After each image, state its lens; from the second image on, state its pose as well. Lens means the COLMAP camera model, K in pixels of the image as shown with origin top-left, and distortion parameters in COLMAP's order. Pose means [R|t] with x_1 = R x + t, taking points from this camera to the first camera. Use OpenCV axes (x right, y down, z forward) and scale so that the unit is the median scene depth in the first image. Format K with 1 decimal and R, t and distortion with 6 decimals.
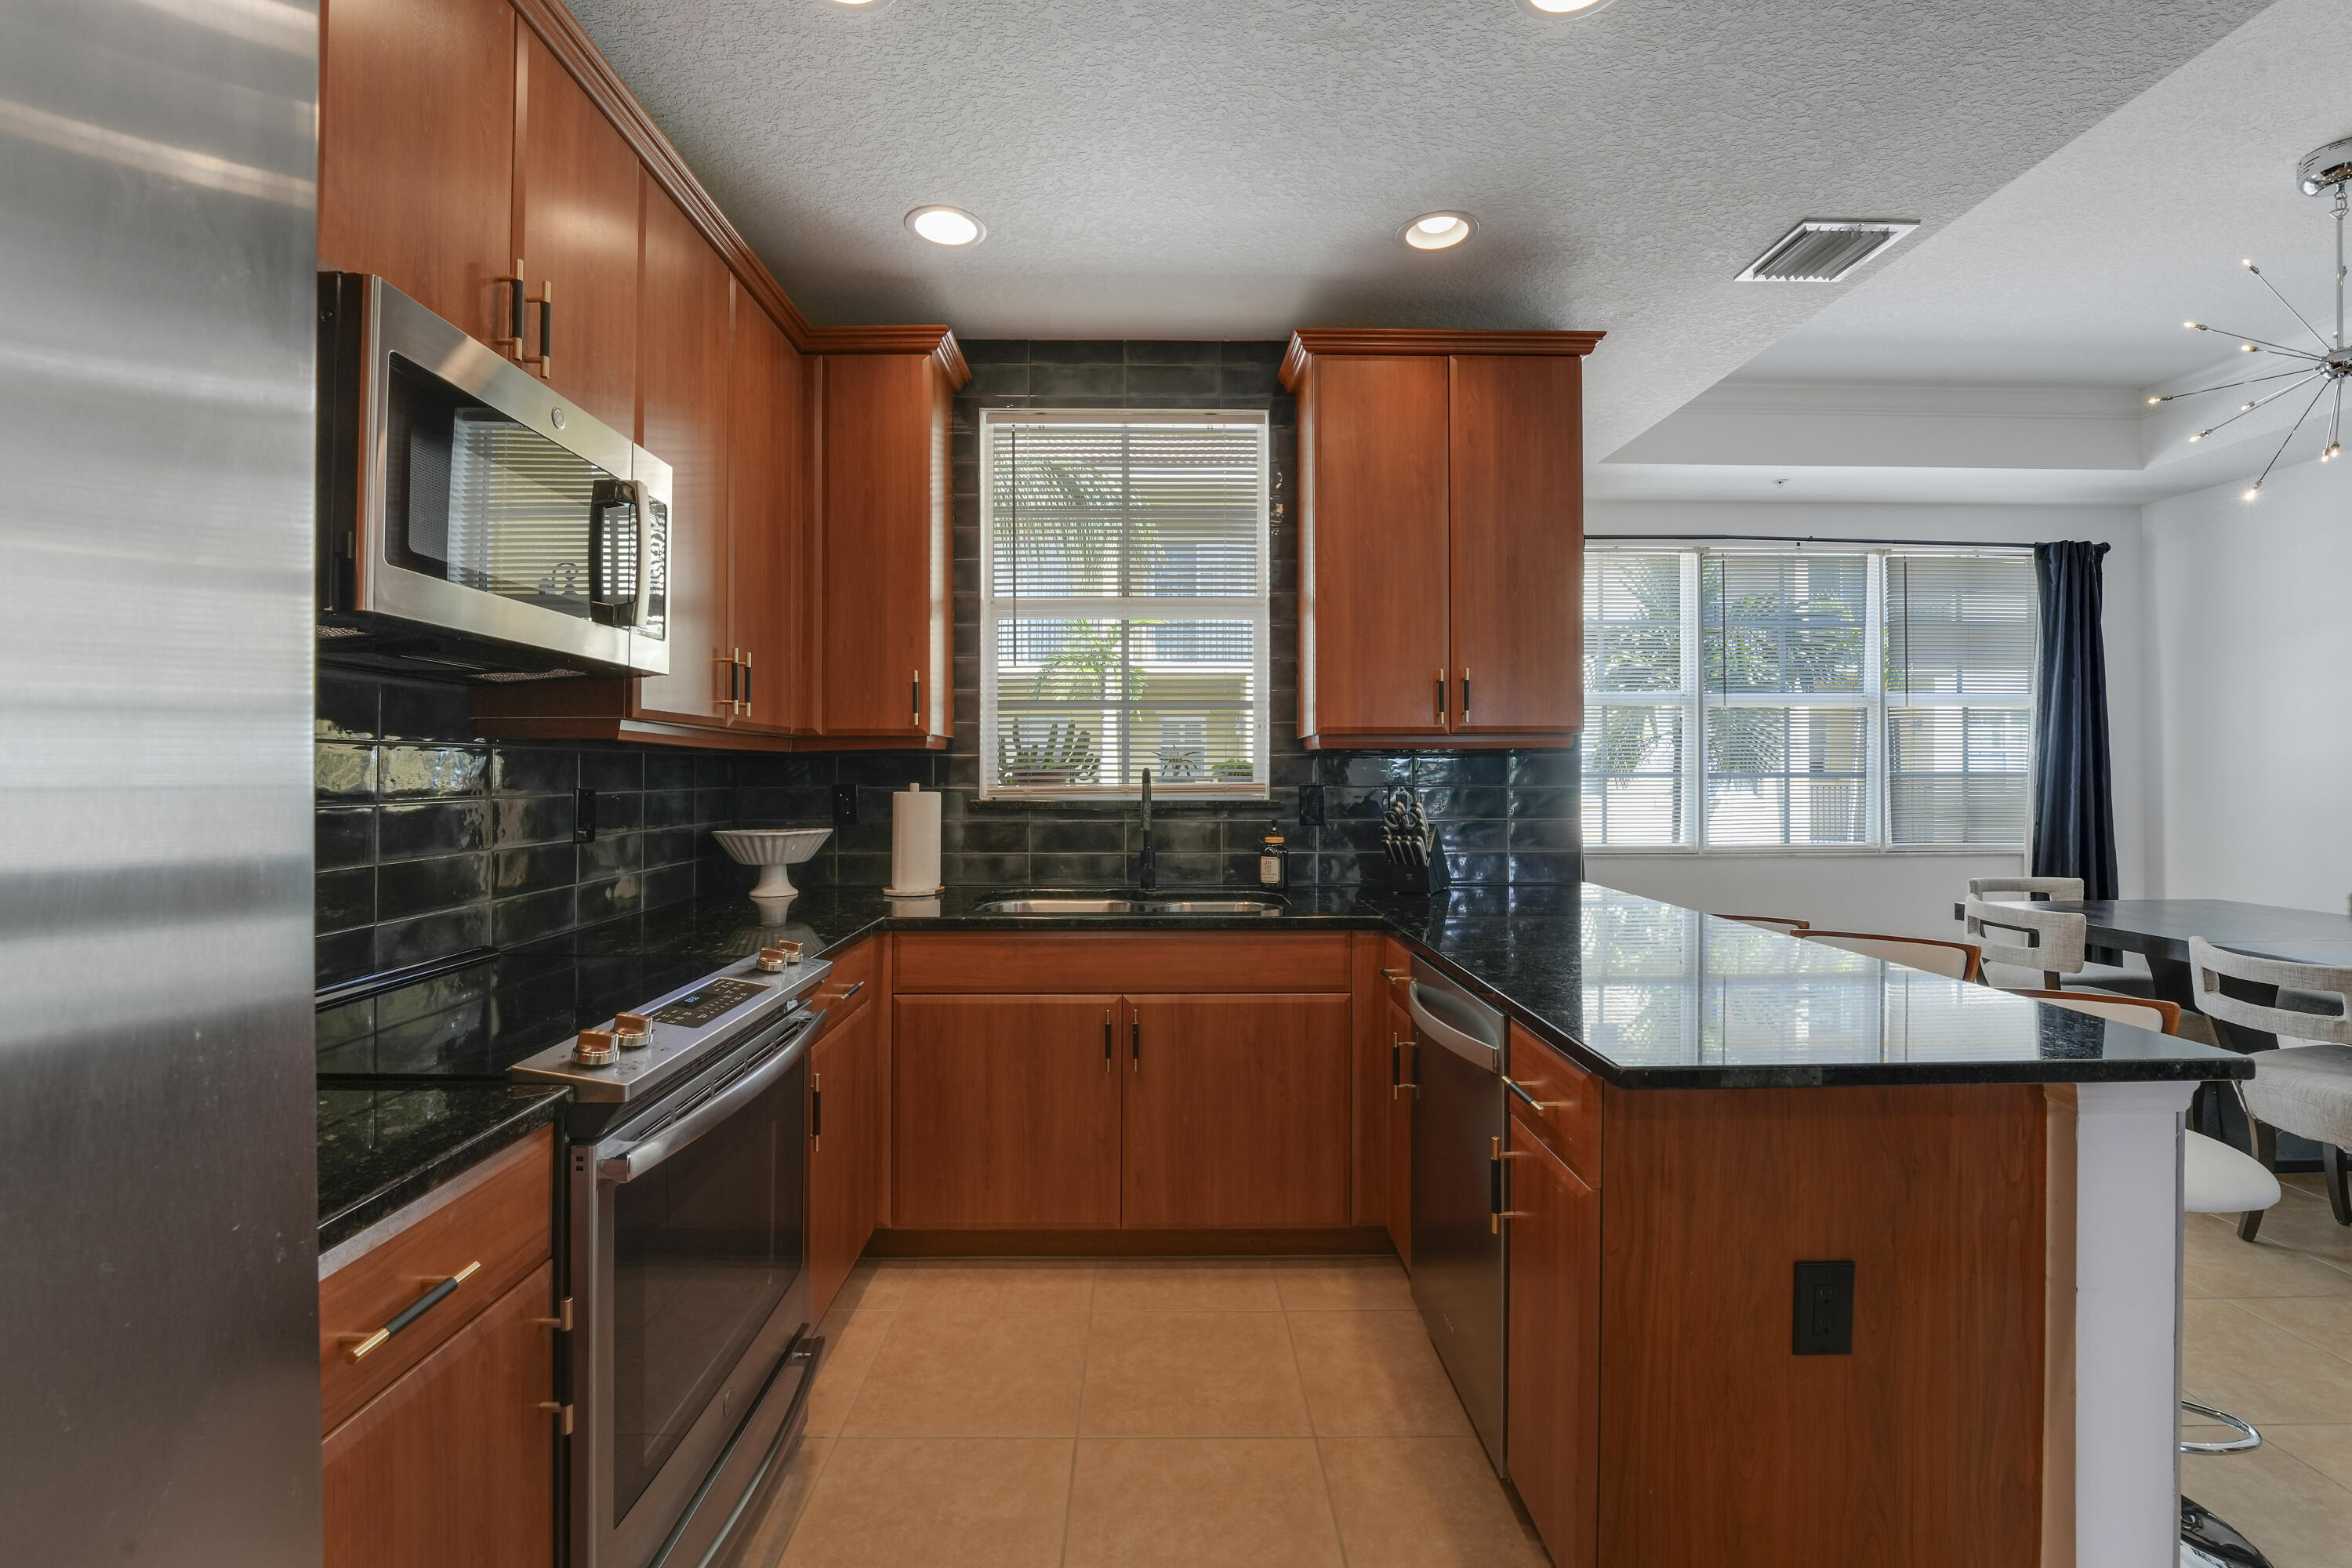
lens RADIAL K [[963.2, 0, 1169.3], [0, 963.2, 779.7], [0, 0, 1]] dist [-0.032394, 0.003860]
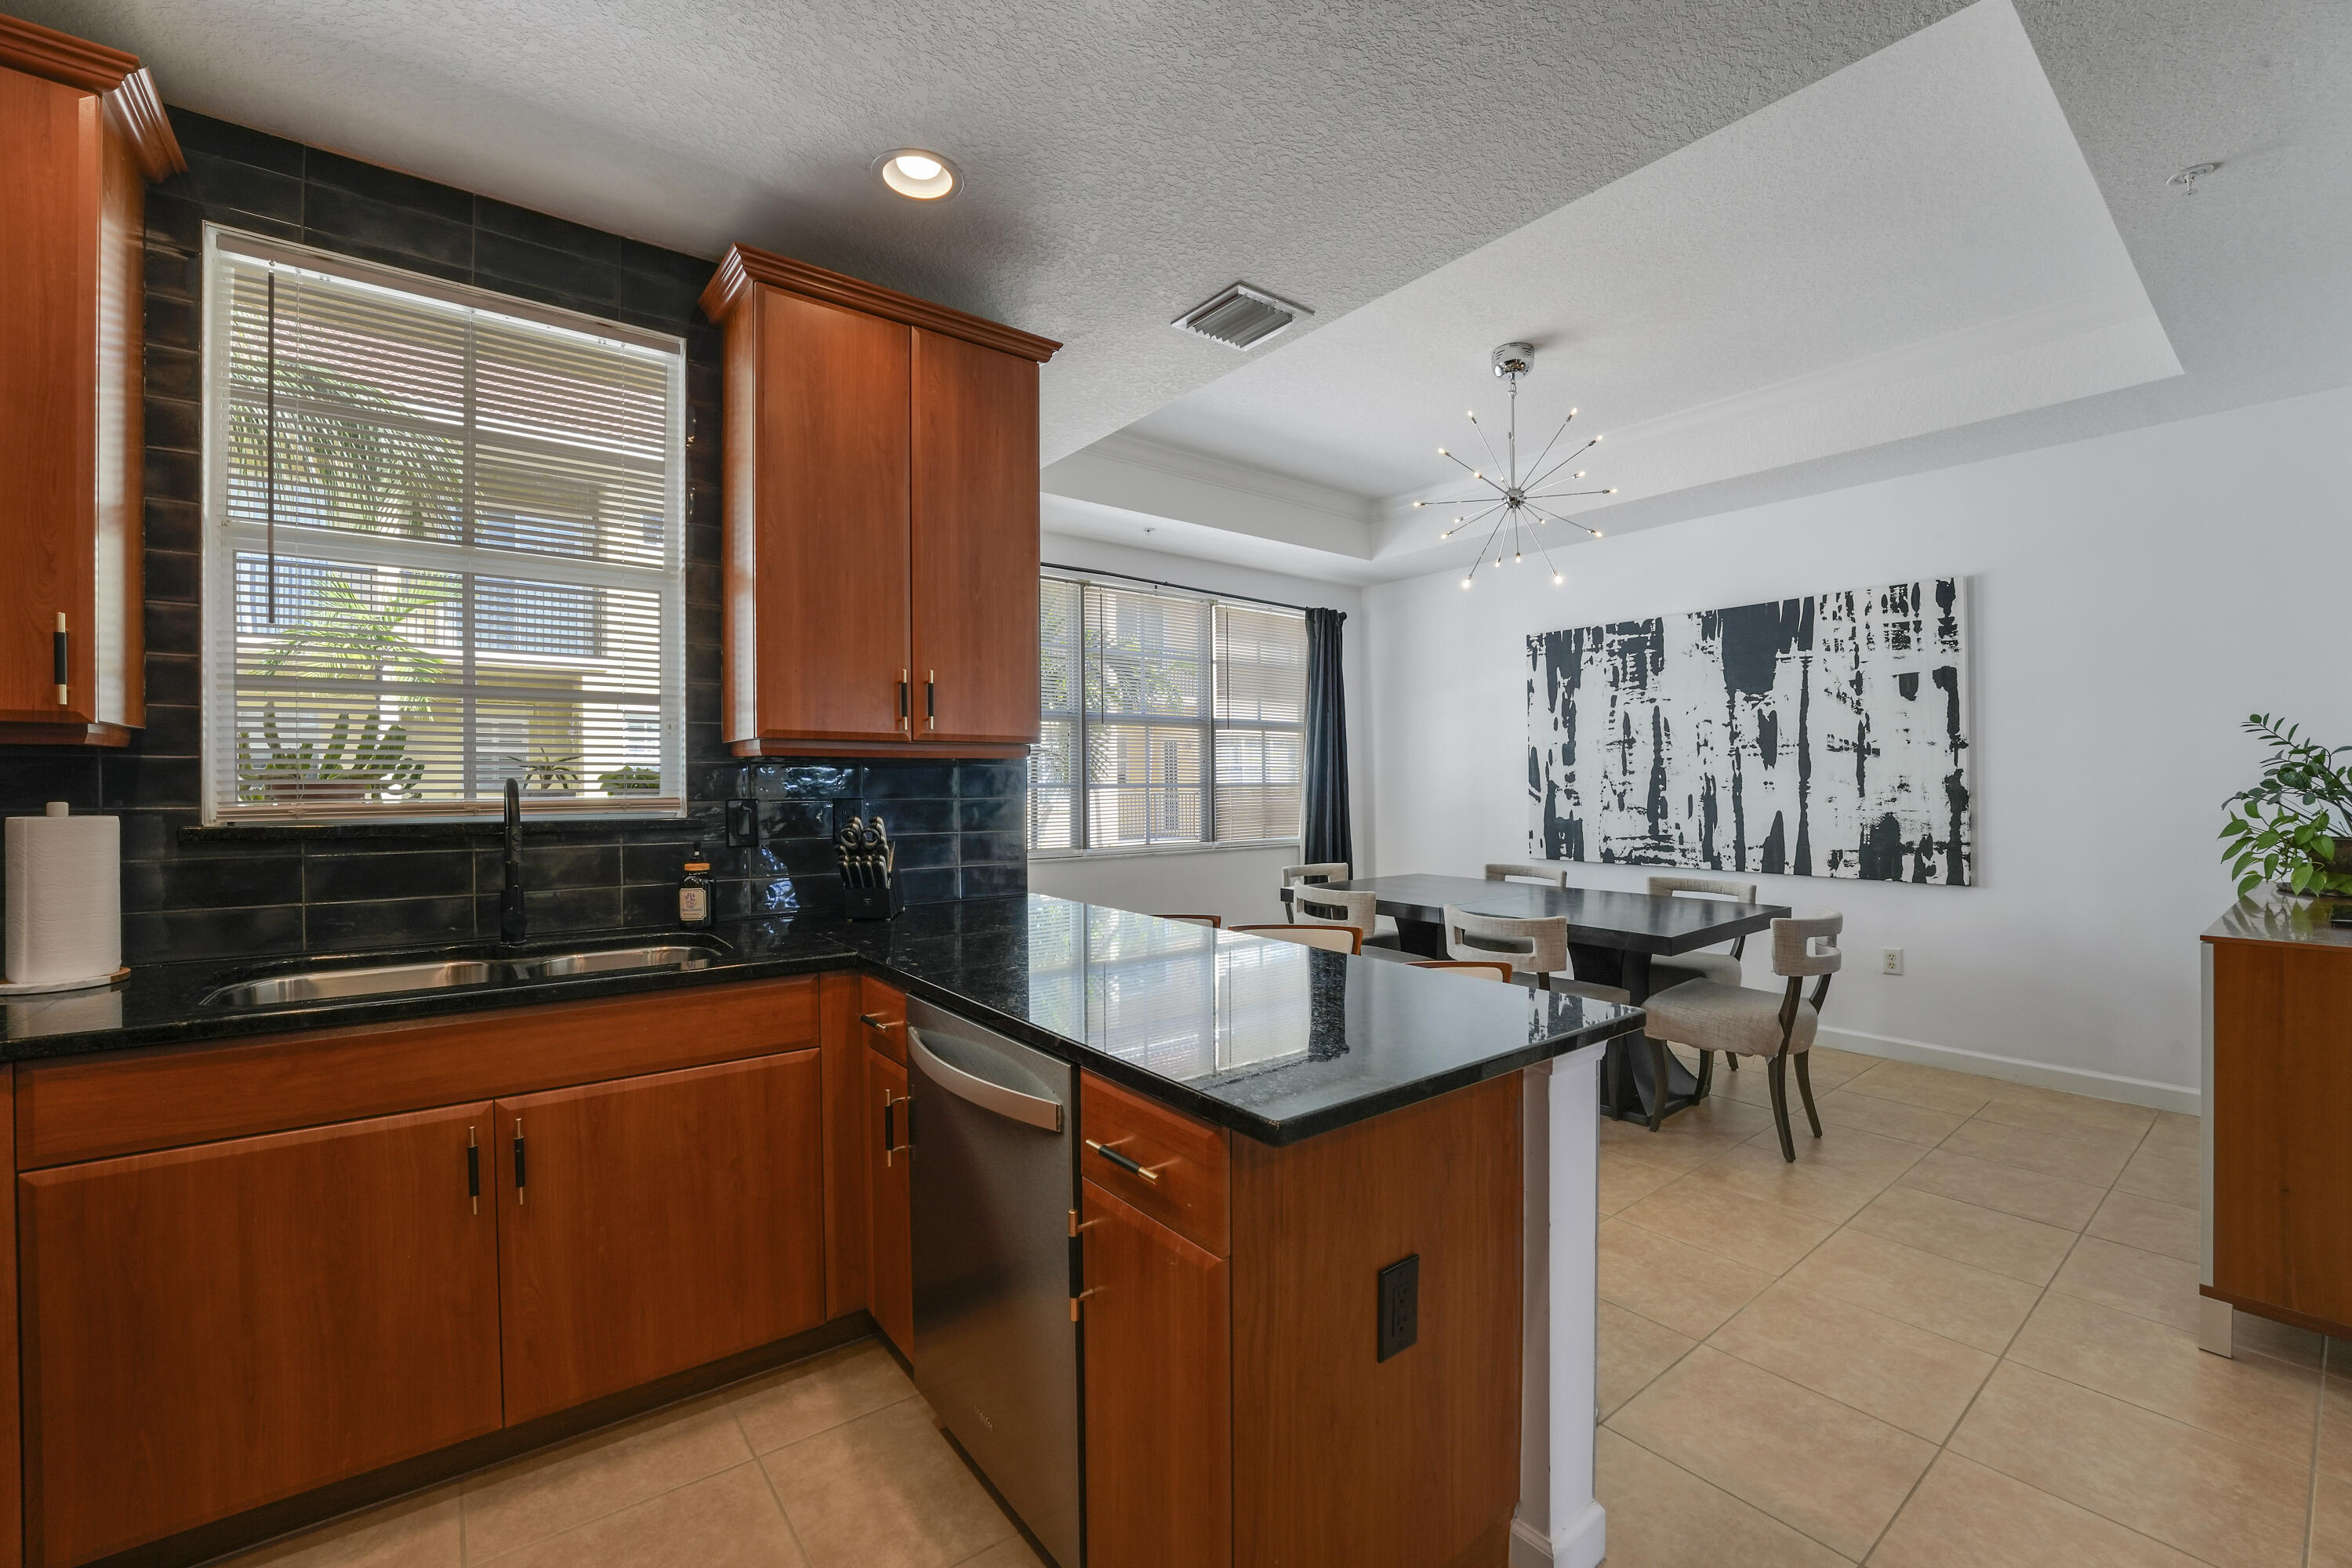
lens RADIAL K [[963.2, 0, 1183.0], [0, 963.2, 796.0], [0, 0, 1]] dist [-0.032394, 0.003860]
pose [[0.807843, -0.008621, 0.589334, -0.037137], [0.004941, 0.999957, 0.007855, -0.001822], [-0.589377, -0.003434, 0.807851, 0.112059]]
